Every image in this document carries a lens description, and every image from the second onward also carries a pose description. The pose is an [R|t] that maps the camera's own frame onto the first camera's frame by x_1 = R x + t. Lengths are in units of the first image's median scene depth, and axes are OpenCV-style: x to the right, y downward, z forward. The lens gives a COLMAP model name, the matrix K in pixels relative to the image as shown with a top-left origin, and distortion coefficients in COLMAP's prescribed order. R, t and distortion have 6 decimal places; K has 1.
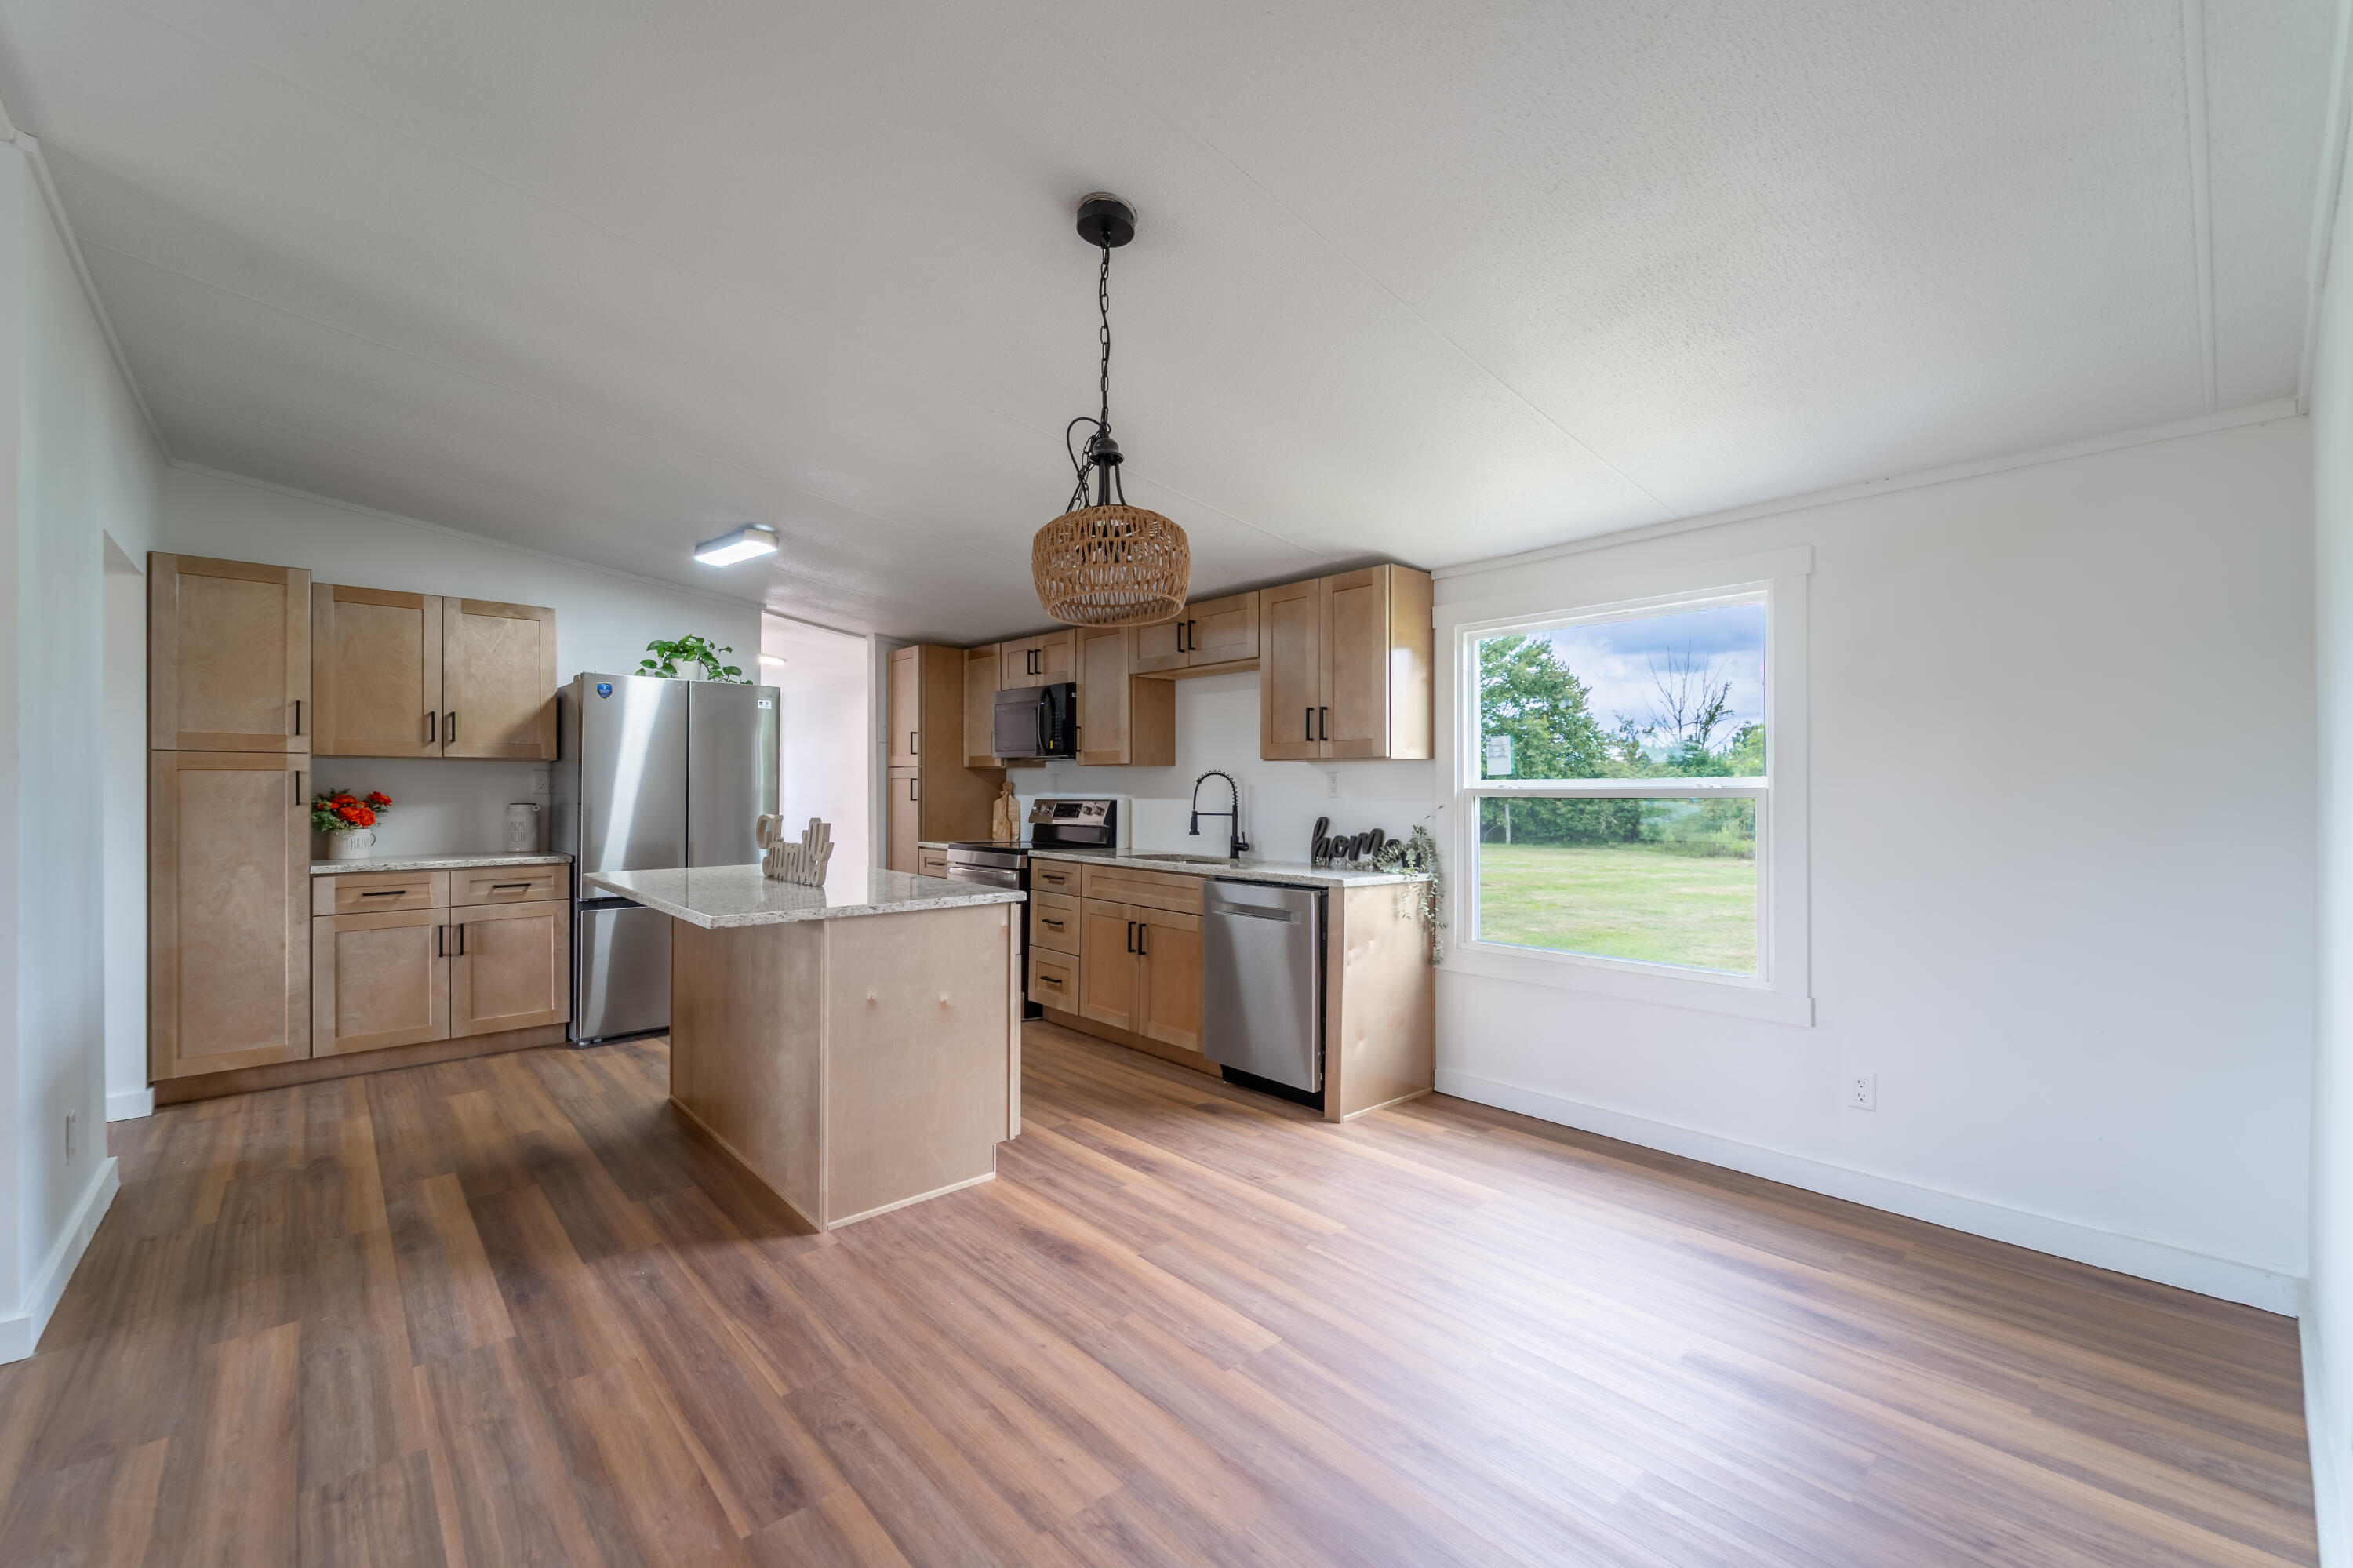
lens RADIAL K [[953.6, 0, 1184.5], [0, 953.6, 787.4], [0, 0, 1]] dist [-0.002149, -0.000624]
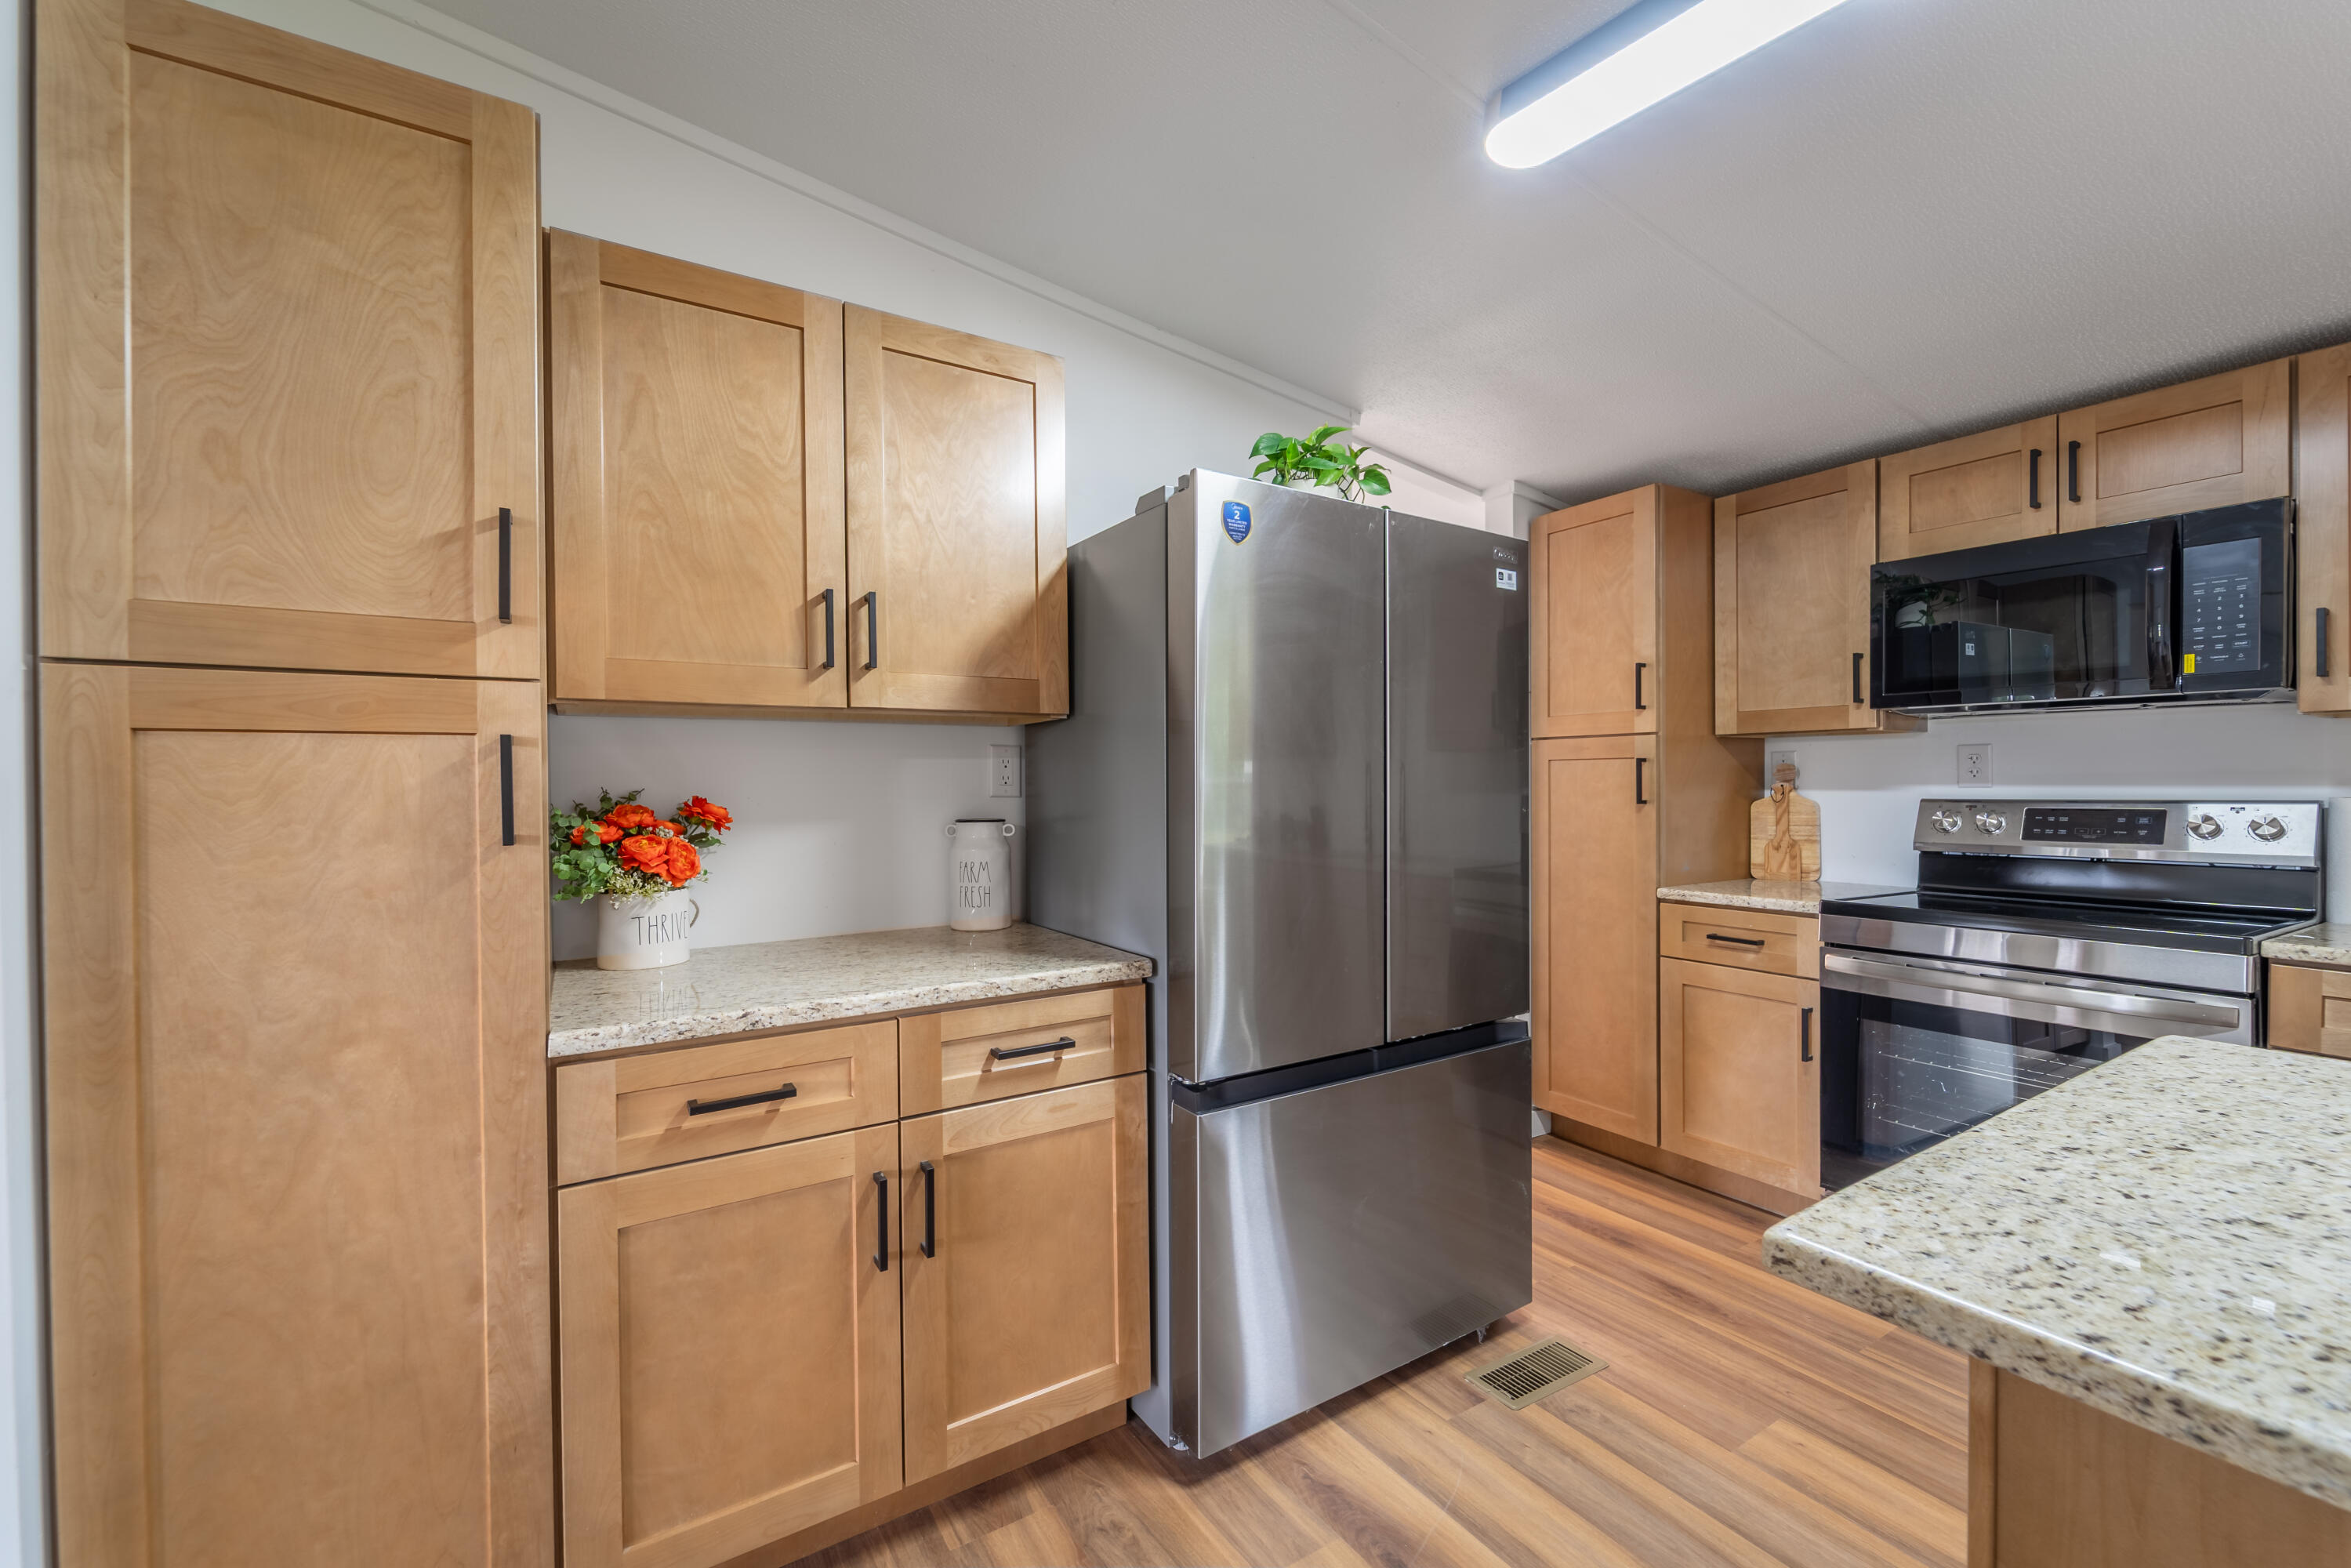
lens RADIAL K [[952.8, 0, 1183.5], [0, 952.8, 787.4], [0, 0, 1]] dist [-0.002149, -0.000624]
pose [[0.982860, -0.008869, -0.184139, -0.615820], [0.010073, 0.999934, 0.005604, 0.000385], [0.184077, -0.007363, 0.982884, 0.688349]]
